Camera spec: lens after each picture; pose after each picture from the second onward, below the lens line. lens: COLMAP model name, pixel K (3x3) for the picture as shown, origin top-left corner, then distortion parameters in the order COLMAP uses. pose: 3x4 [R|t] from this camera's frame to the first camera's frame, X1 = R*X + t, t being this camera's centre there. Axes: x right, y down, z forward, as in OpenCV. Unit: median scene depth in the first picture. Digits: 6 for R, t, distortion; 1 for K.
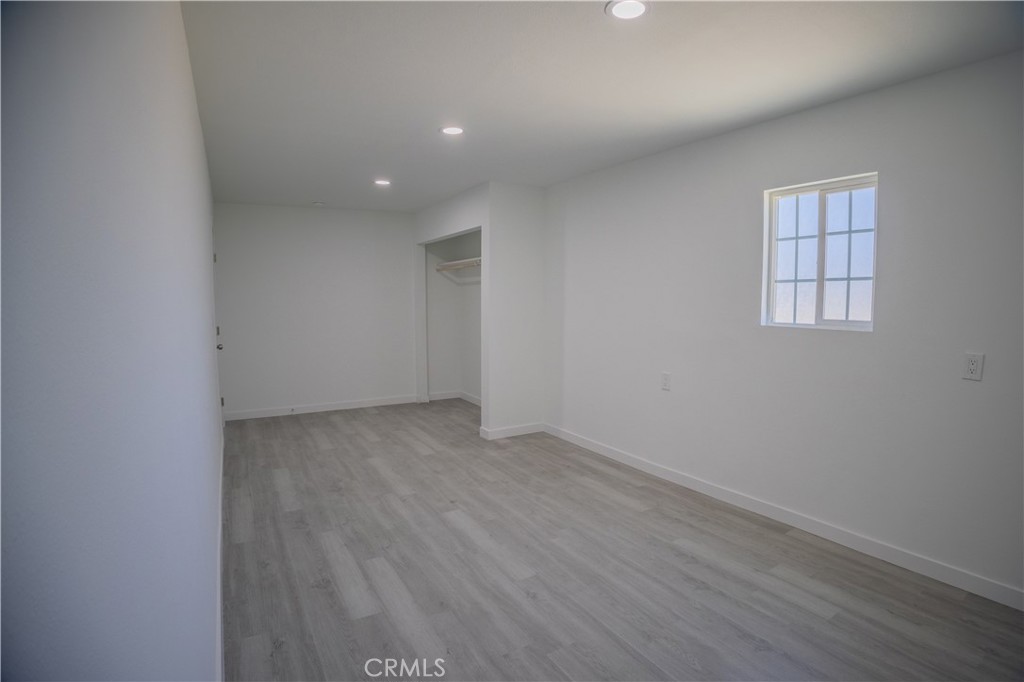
lens RADIAL K [[484.9, 0, 507.4], [0, 484.9, 345.2], [0, 0, 1]] dist [-0.126098, 0.018659]
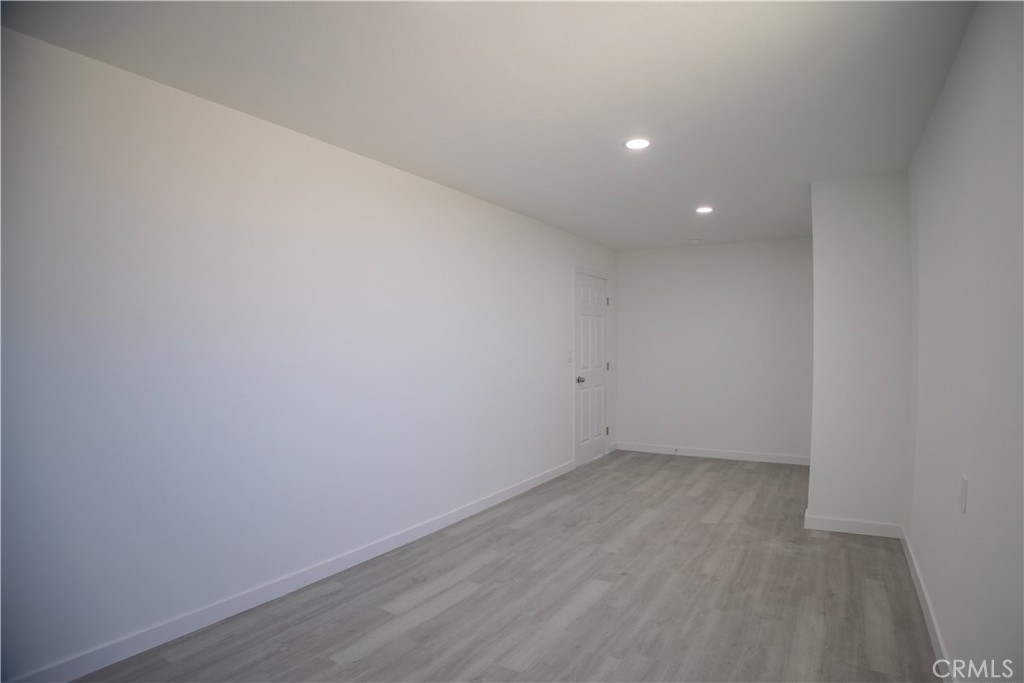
lens RADIAL K [[484.9, 0, 511.6], [0, 484.9, 347.5], [0, 0, 1]] dist [-0.126098, 0.018659]
pose [[0.533365, 0.008581, -0.845842, 0.302967], [-0.082579, 0.995700, -0.041971, -0.011590], [0.841845, 0.092235, 0.531780, 0.229951]]
